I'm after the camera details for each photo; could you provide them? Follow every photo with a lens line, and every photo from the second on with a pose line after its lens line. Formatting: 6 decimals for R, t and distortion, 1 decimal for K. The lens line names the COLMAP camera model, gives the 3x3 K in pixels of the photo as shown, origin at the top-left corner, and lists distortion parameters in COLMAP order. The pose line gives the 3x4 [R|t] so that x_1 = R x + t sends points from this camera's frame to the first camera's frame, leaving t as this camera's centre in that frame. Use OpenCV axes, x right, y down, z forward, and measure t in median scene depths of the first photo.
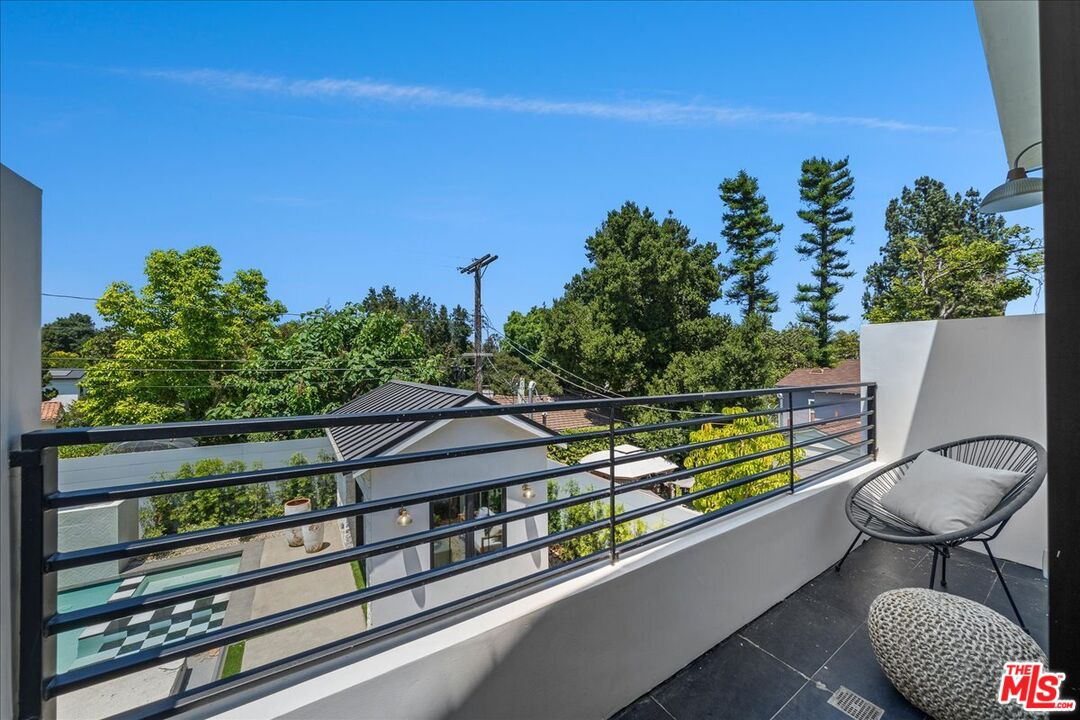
lens RADIAL K [[380.6, 0, 539.6], [0, 380.6, 364.3], [0, 0, 1]] dist [-0.007307, -0.000100]
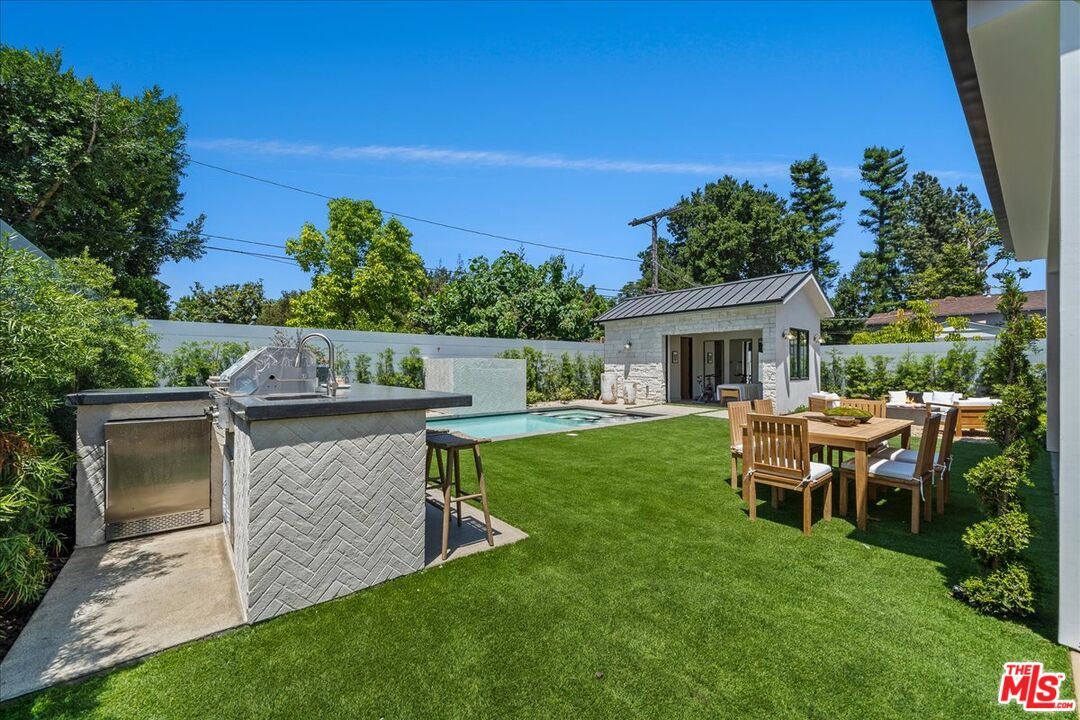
lens RADIAL K [[412.4, 0, 537.6], [0, 412.4, 365.9], [0, 0, 1]] dist [-0.001382, -0.000288]
pose [[0.994647, 0.002204, 0.103307, -0.466790], [-0.002666, 0.999987, 0.004335, 0.147607], [-0.103296, -0.004587, 0.994640, -0.192189]]
